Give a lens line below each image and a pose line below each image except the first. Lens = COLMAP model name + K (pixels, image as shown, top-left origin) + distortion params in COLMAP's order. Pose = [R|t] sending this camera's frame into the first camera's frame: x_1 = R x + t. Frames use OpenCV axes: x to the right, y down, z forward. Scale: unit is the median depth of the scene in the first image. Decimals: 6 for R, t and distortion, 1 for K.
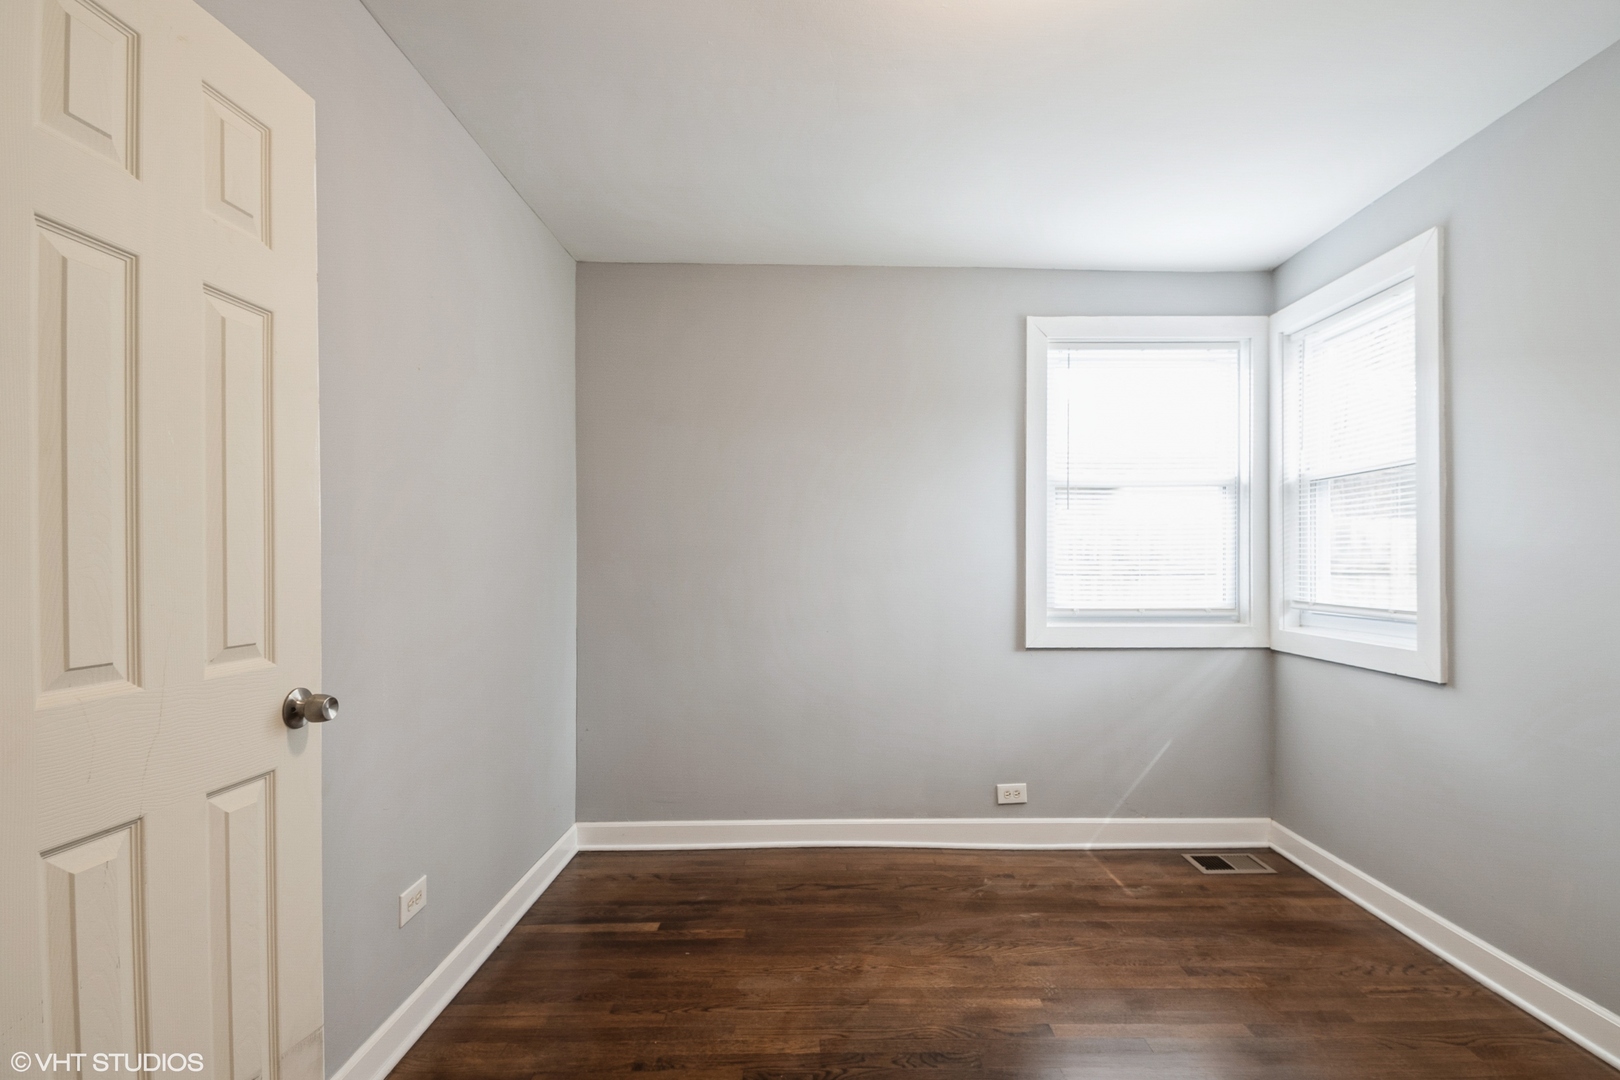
lens RADIAL K [[732.2, 0, 818.3], [0, 732.2, 532.8], [0, 0, 1]] dist [0.010078, -0.011095]
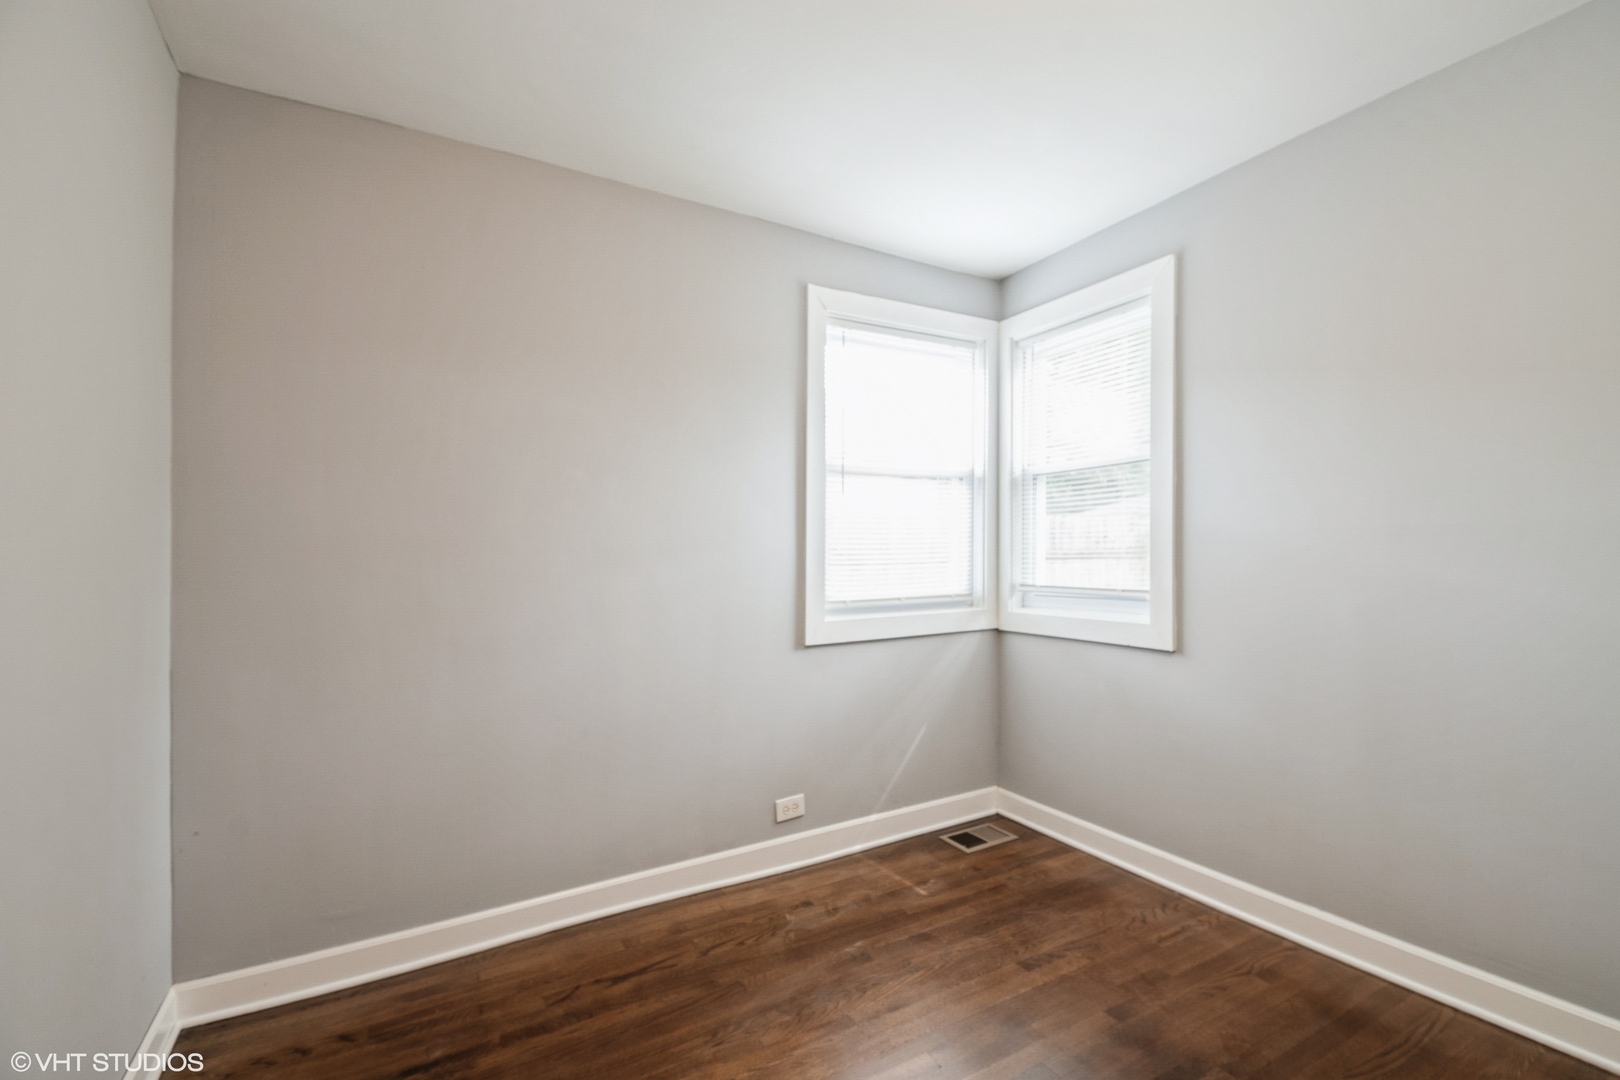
lens RADIAL K [[732.2, 0, 823.0], [0, 732.2, 525.8], [0, 0, 1]] dist [0.010078, -0.011095]
pose [[0.874542, 0.003662, 0.484936, -0.155711], [-0.002675, 0.999993, -0.002728, 0.010396], [-0.484943, 0.001088, 0.874545, 0.207688]]
